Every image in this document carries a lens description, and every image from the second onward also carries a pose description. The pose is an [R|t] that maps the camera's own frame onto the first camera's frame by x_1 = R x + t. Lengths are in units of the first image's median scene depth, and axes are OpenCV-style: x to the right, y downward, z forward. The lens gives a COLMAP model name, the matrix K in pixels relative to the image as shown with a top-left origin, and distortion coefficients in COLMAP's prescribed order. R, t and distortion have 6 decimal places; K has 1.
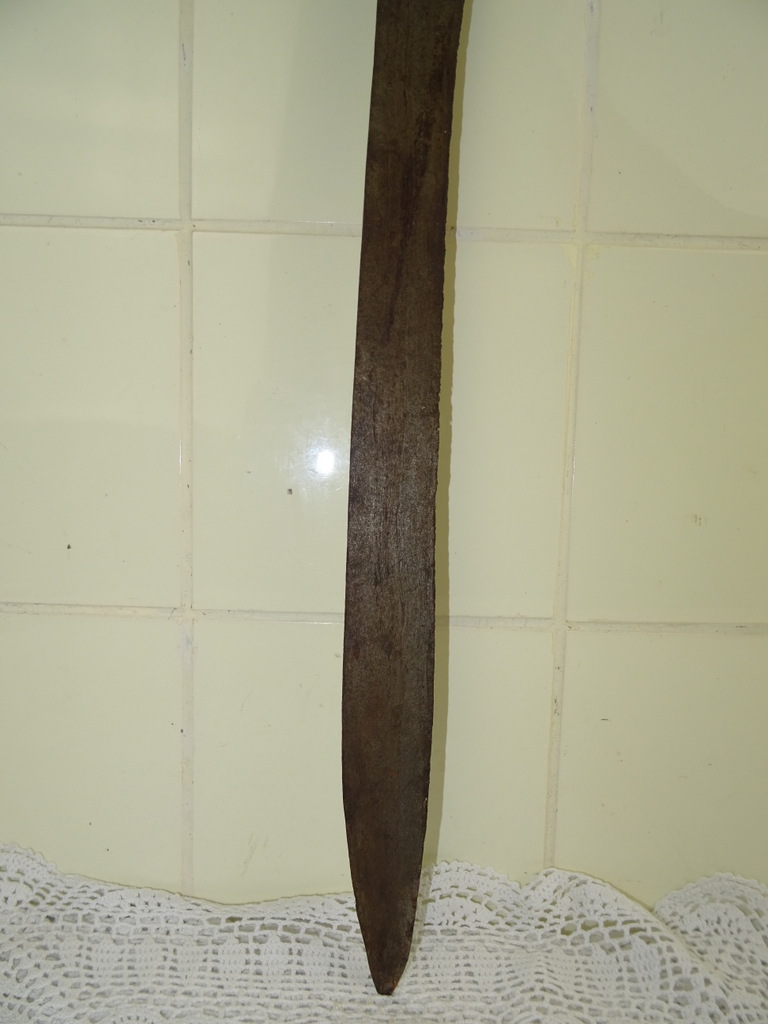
lens RADIAL K [[743.1, 0, 383.3], [0, 743.1, 508.3], [0, 0, 1]] dist [0.006052, -0.012129]
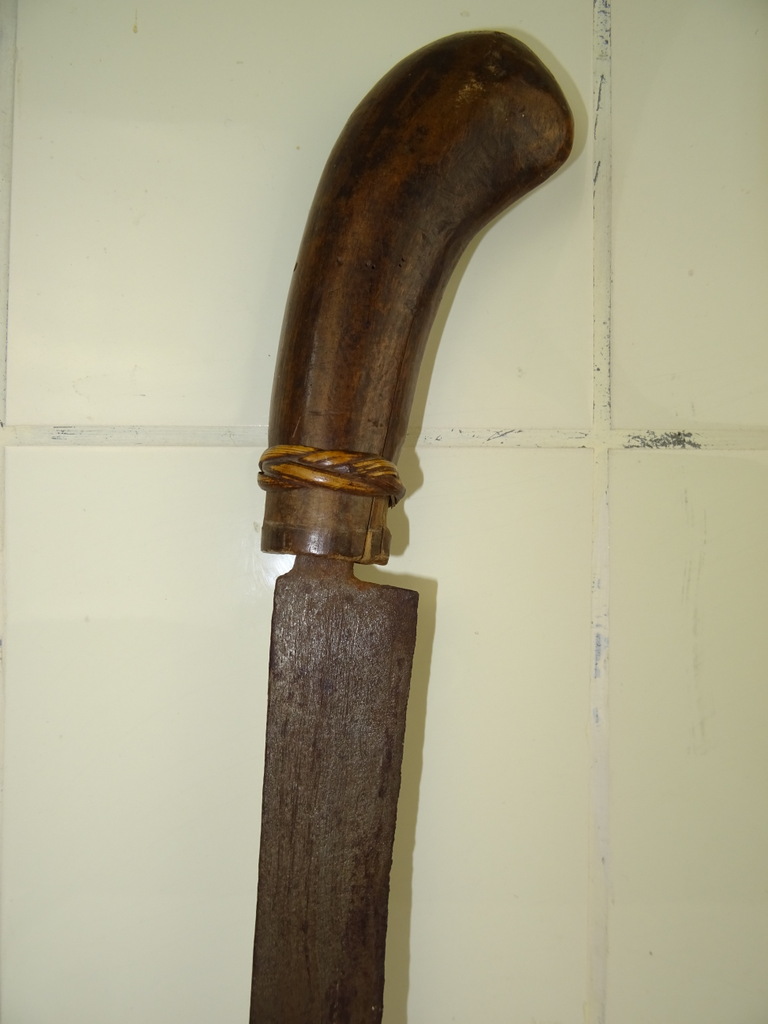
lens RADIAL K [[743.1, 0, 389.9], [0, 743.1, 512.3], [0, 0, 1]] dist [0.006052, -0.012129]
pose [[0.999758, -0.020936, -0.006735, 0.096501], [0.020181, 0.995040, -0.097406, -0.751172], [0.008741, 0.097246, 0.995222, 0.295825]]
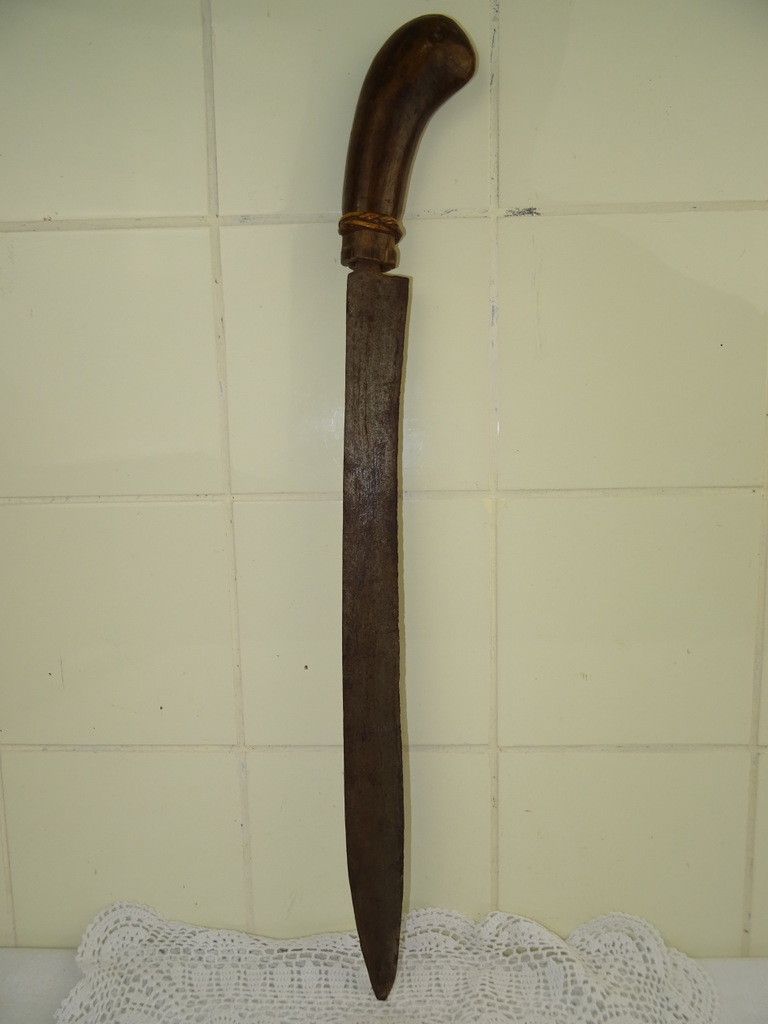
lens RADIAL K [[743.1, 0, 382.0], [0, 743.1, 508.9], [0, 0, 1]] dist [0.006052, -0.012129]
pose [[0.997970, -0.042907, -0.047064, 0.110043], [0.044394, 0.998532, 0.031021, -0.379589], [0.045664, -0.033047, 0.998410, -0.467086]]
